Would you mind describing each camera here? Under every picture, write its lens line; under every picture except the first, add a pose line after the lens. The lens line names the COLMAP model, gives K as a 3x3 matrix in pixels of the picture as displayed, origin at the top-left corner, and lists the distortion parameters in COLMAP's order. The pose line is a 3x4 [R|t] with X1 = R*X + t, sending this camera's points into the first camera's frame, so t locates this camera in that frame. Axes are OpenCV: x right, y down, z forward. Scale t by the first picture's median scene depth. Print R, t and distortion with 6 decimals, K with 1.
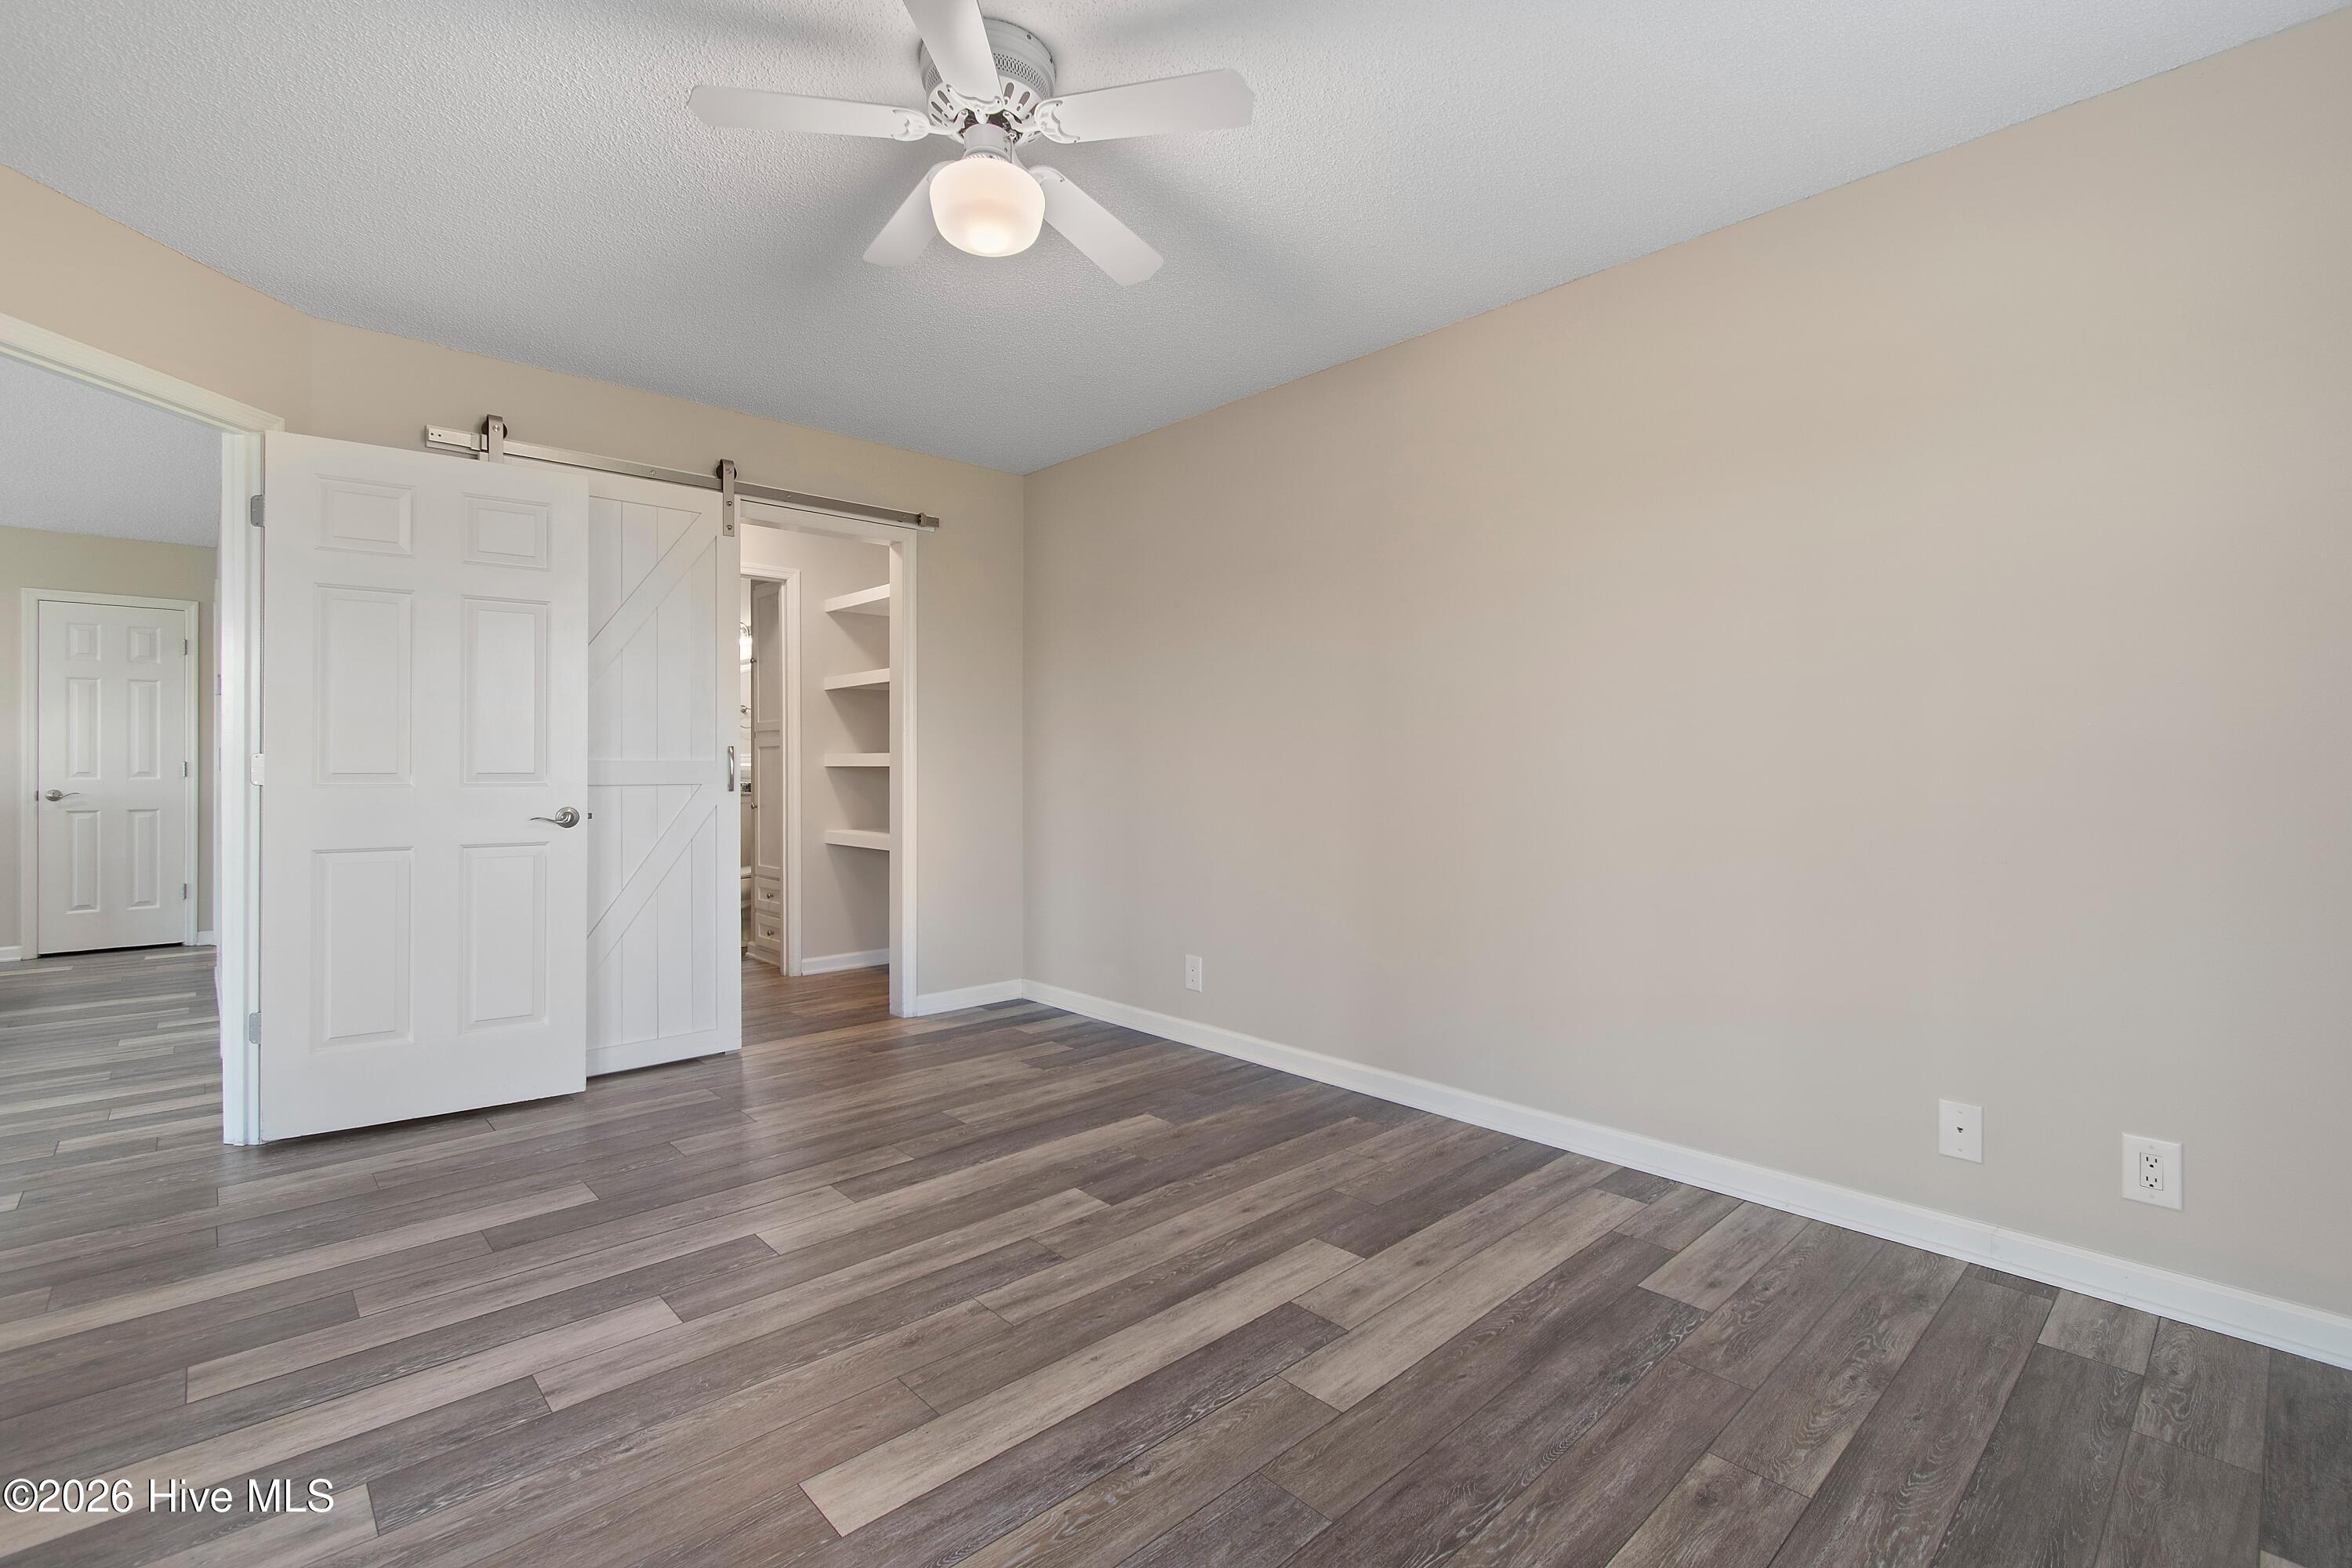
lens RADIAL K [[1043.2, 0, 1170.7], [0, 1043.2, 771.3], [0, 0, 1]] dist [-0.000093, -0.000072]
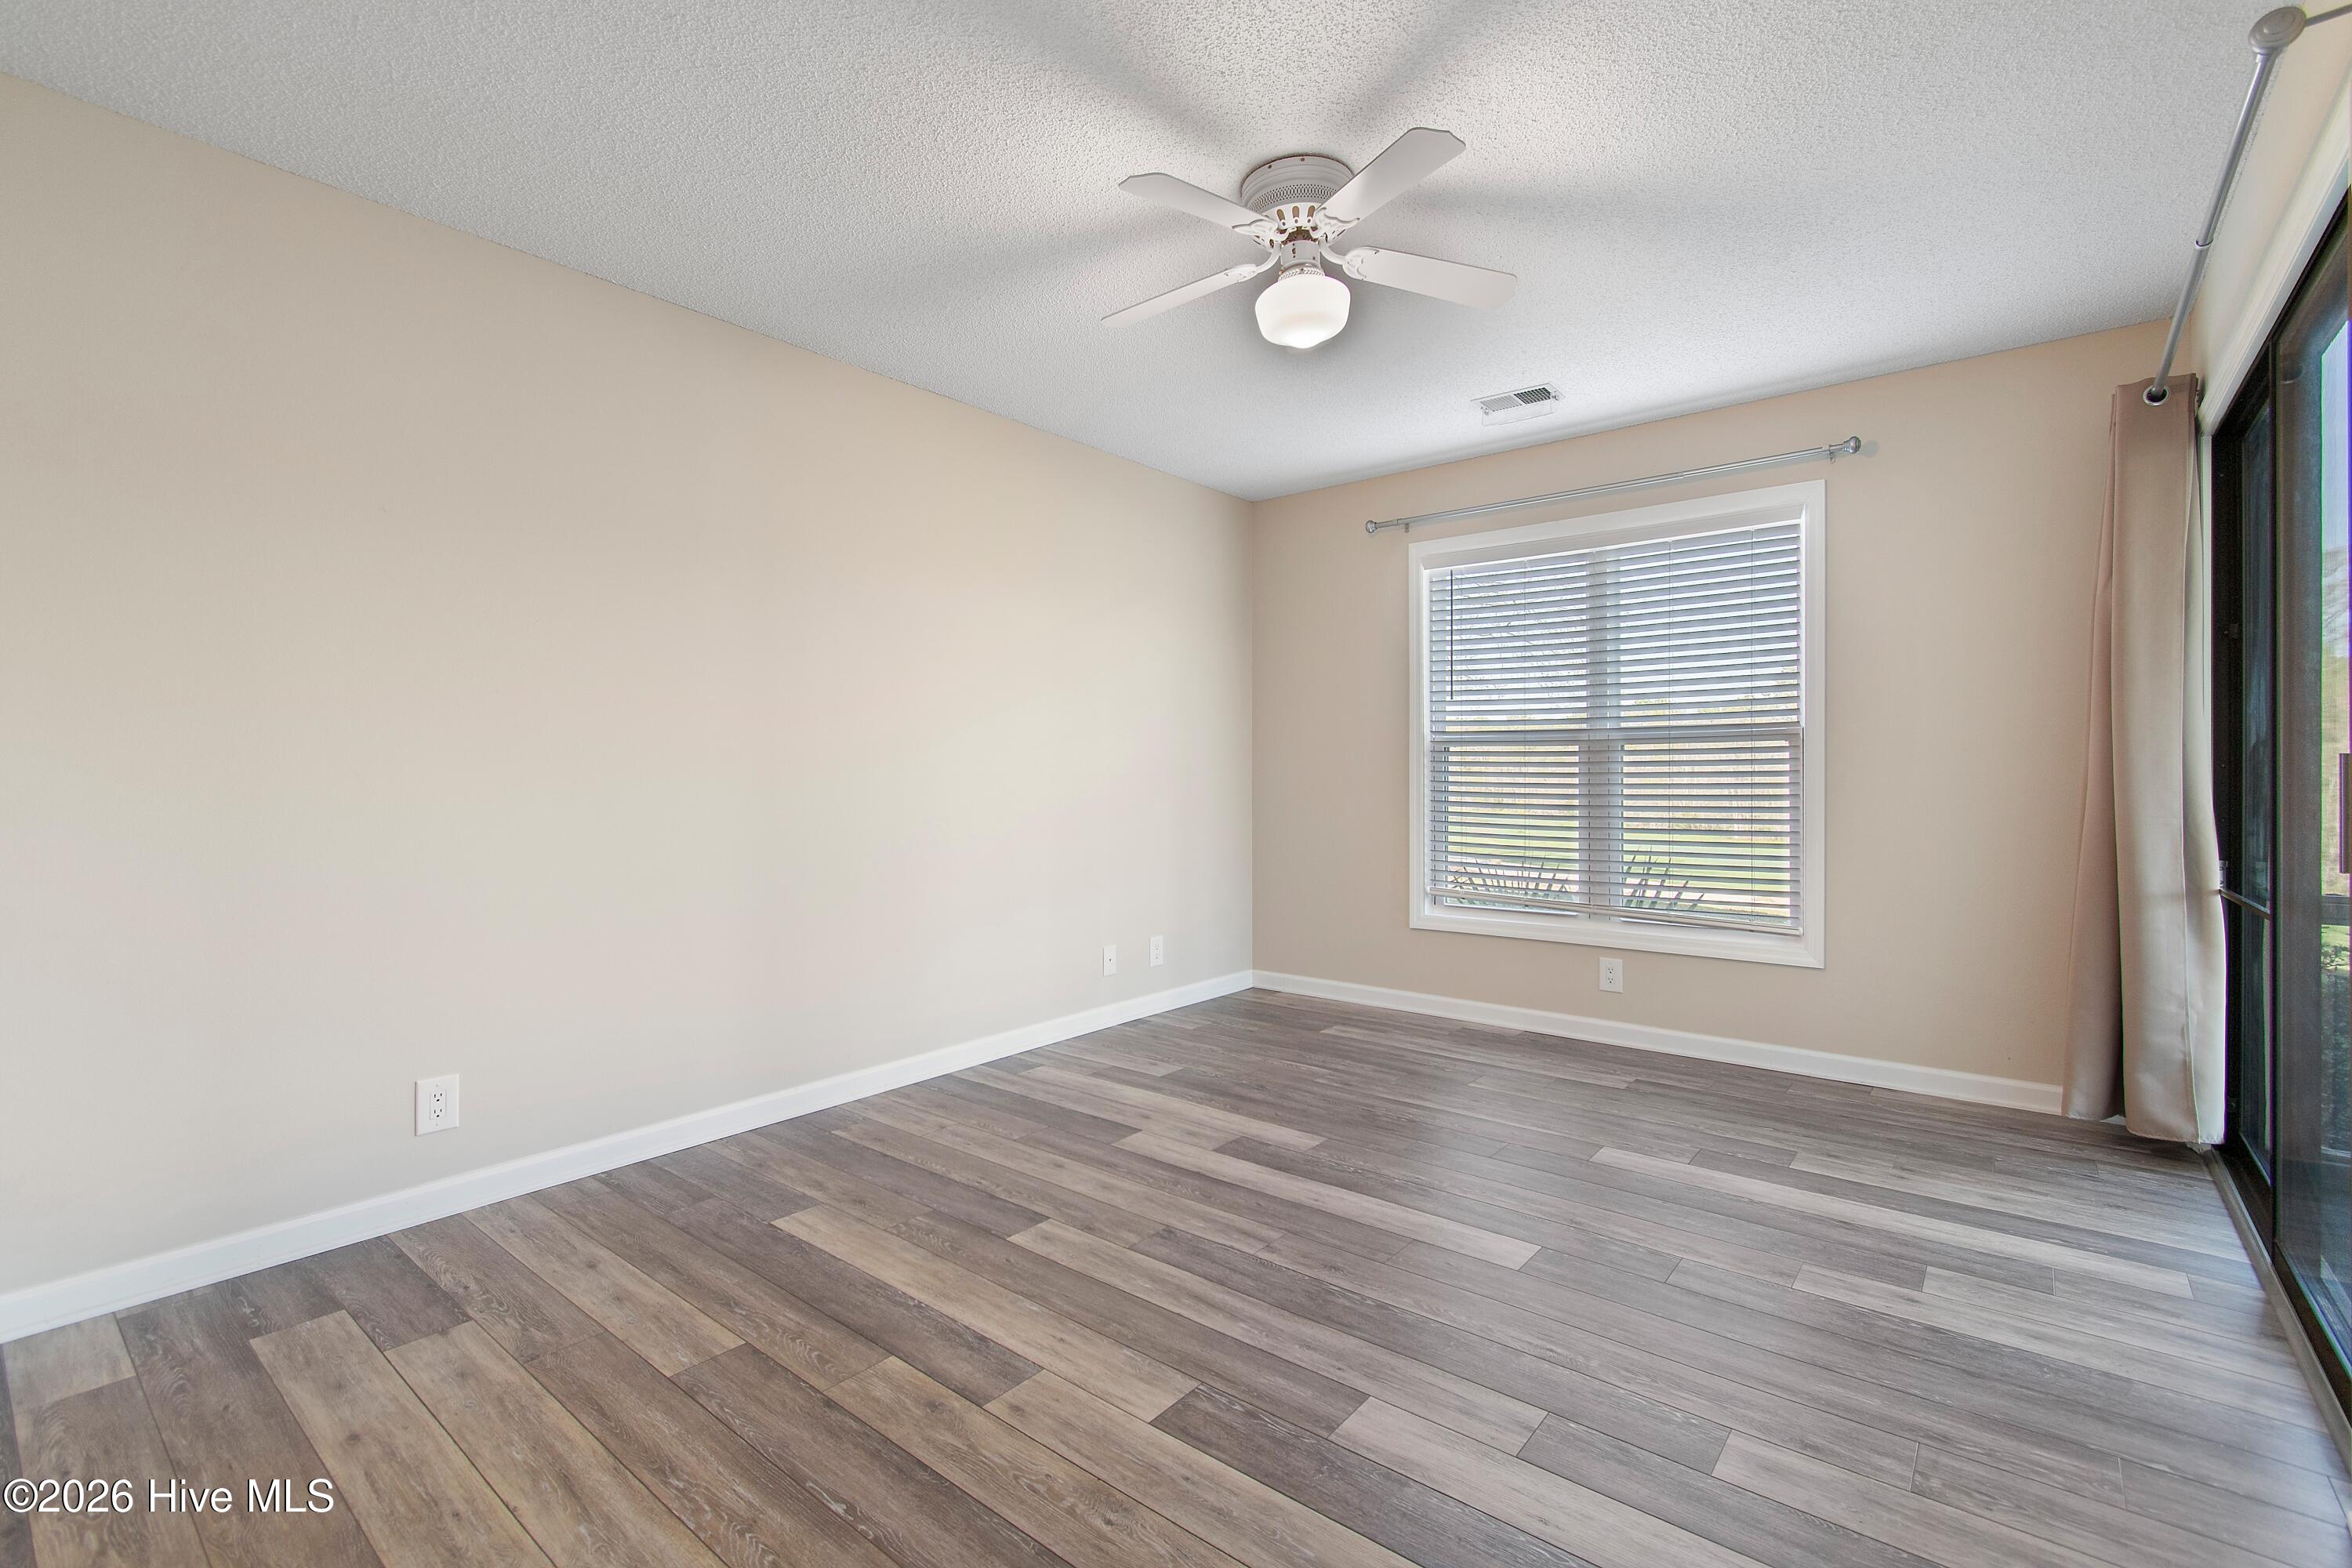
lens RADIAL K [[1043.2, 0, 1170.7], [0, 1043.2, 771.3], [0, 0, 1]] dist [-0.000093, -0.000072]
pose [[-0.135242, 0.002029, 0.990810, -1.127857], [0.009663, 0.999953, -0.000729, -0.005677], [-0.990765, 0.009476, -0.135256, 1.090452]]
